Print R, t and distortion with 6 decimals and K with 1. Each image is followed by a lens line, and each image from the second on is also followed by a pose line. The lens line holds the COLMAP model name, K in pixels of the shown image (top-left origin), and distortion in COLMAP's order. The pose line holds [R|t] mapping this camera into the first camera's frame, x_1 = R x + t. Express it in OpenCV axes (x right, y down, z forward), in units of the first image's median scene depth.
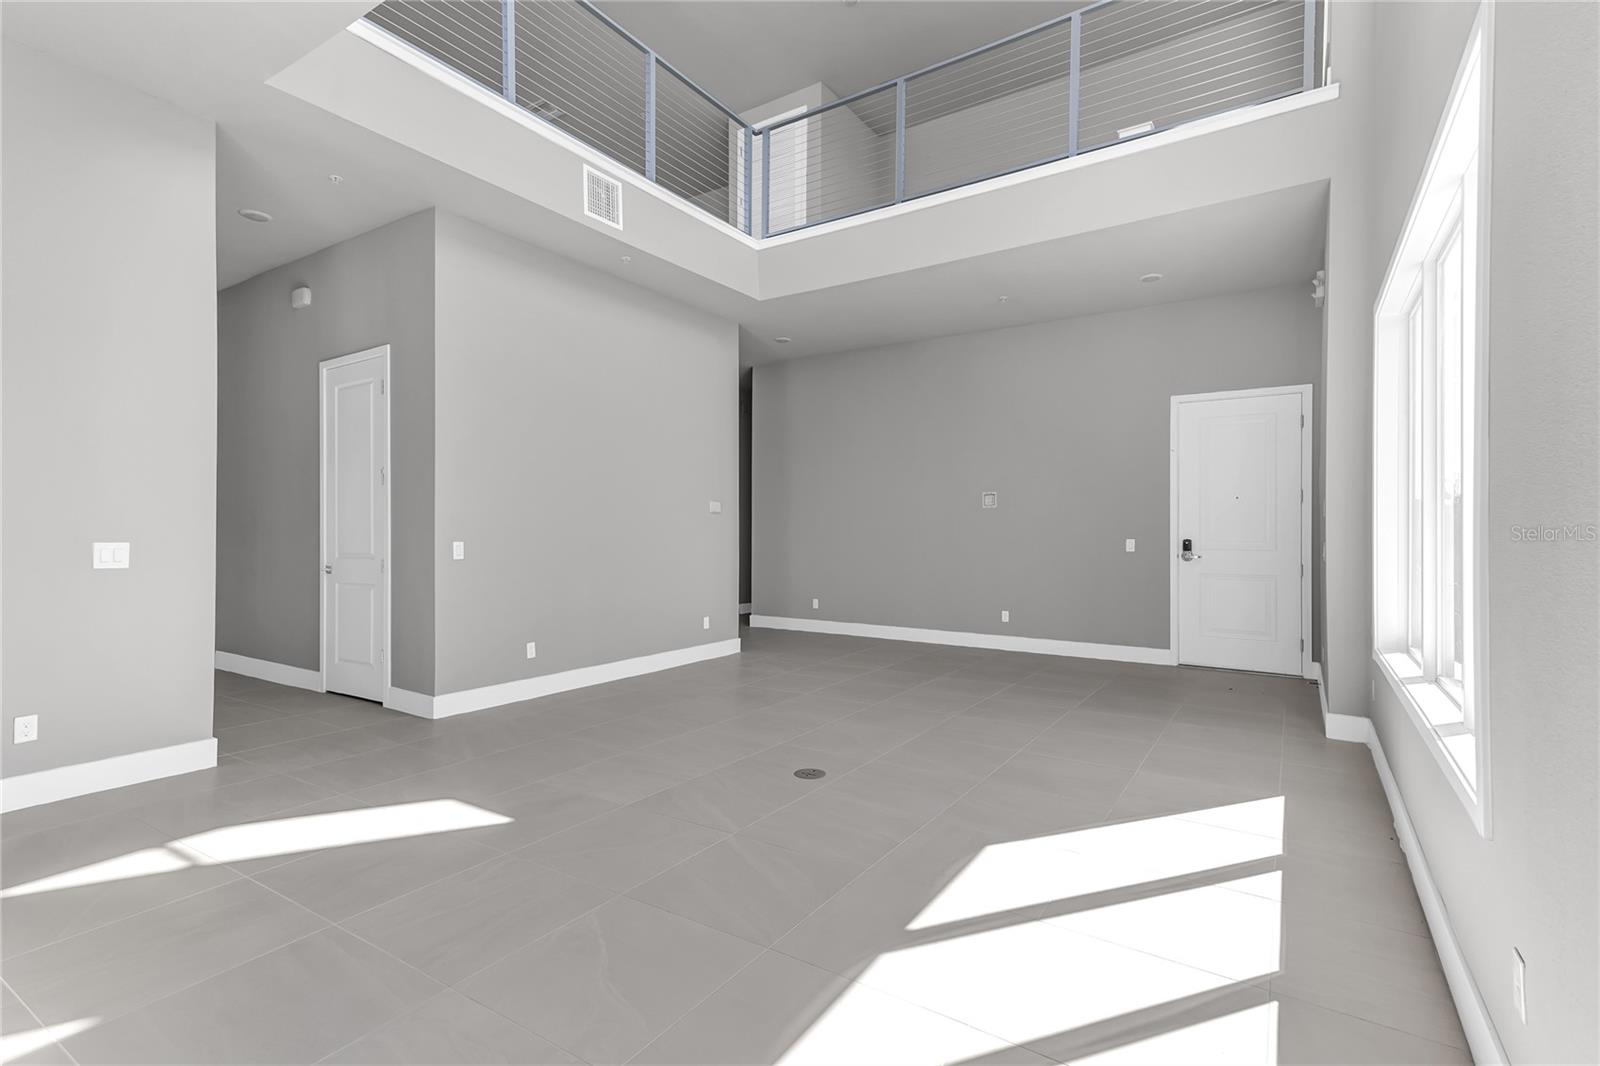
lens RADIAL K [[751.7, 0, 798.4], [0, 751.7, 531.7], [0, 0, 1]] dist [0.025512, 0.000227]
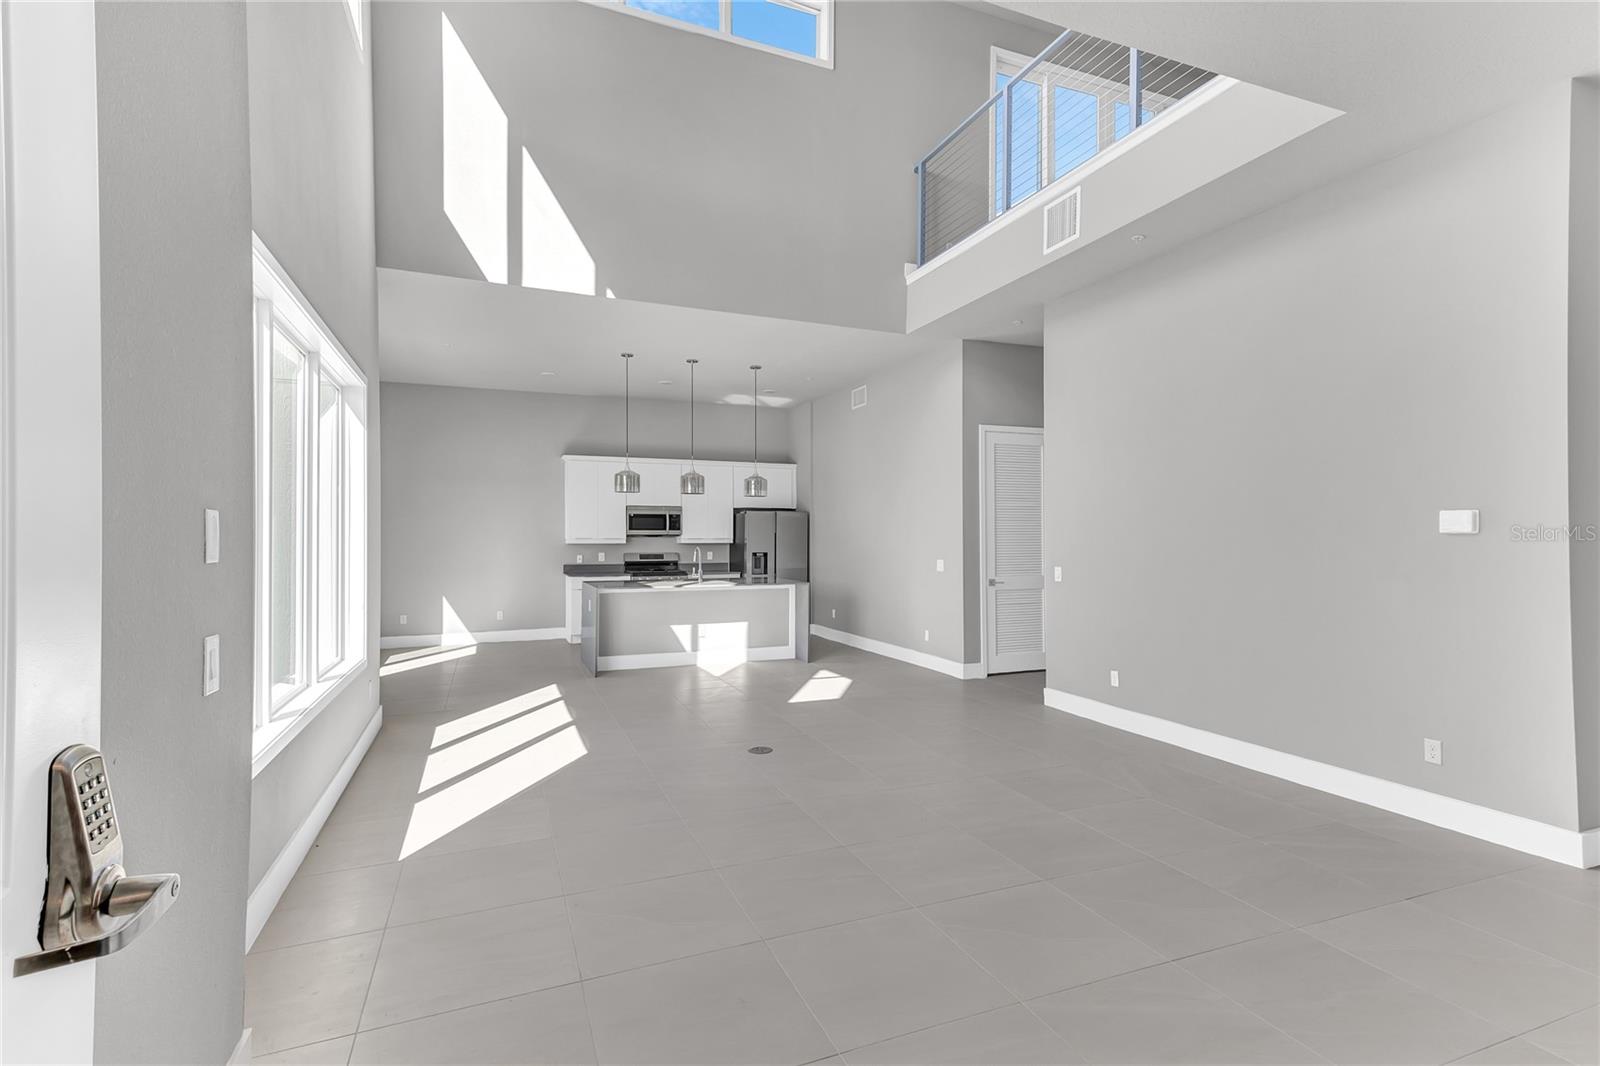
lens RADIAL K [[751.7, 0, 798.4], [0, 751.7, 531.7], [0, 0, 1]] dist [0.025512, 0.000227]
pose [[-0.561980, -0.001954, -0.827149, 0.674515], [0.007205, 0.999948, -0.007258, -0.032203], [0.827120, -0.010038, -0.561936, 1.149895]]
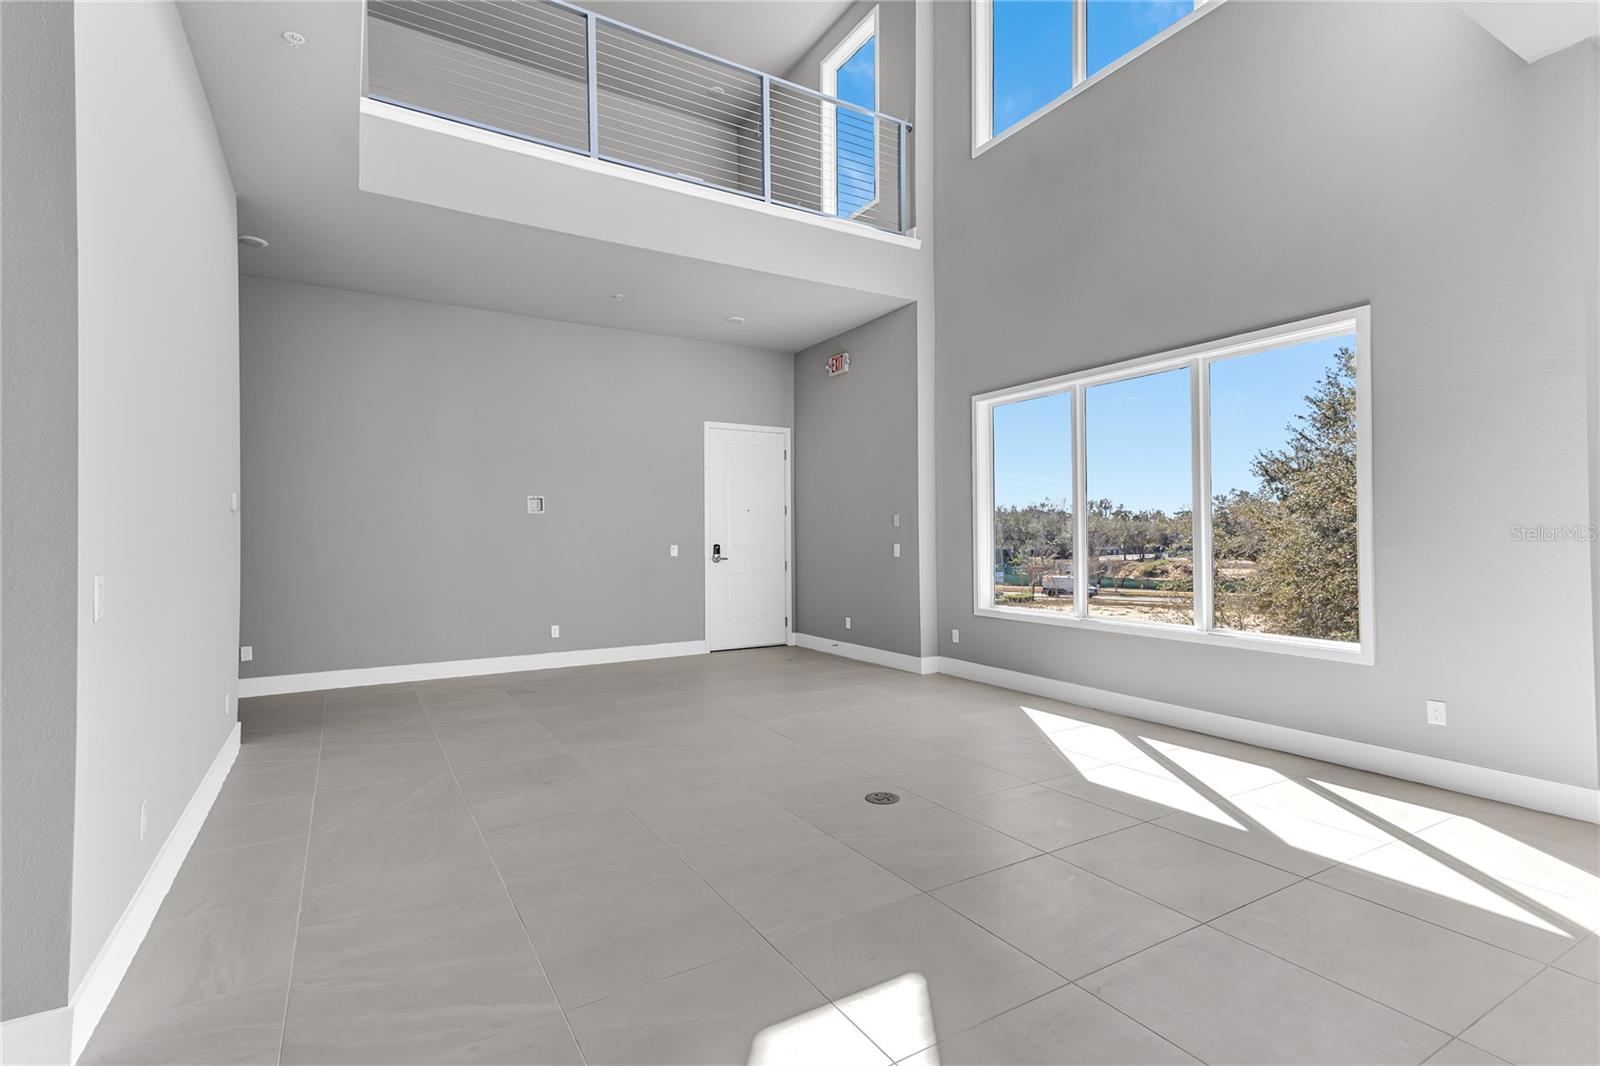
lens RADIAL K [[754.6, 0, 795.1], [0, 754.6, 521.8], [0, 0, 1]] dist [0.023686, 0.000245]
pose [[0.438252, 0.008444, 0.898812, -0.579937], [0.002595, 0.999940, -0.010659, -0.014074], [-0.898848, 0.007004, 0.438204, 0.437930]]
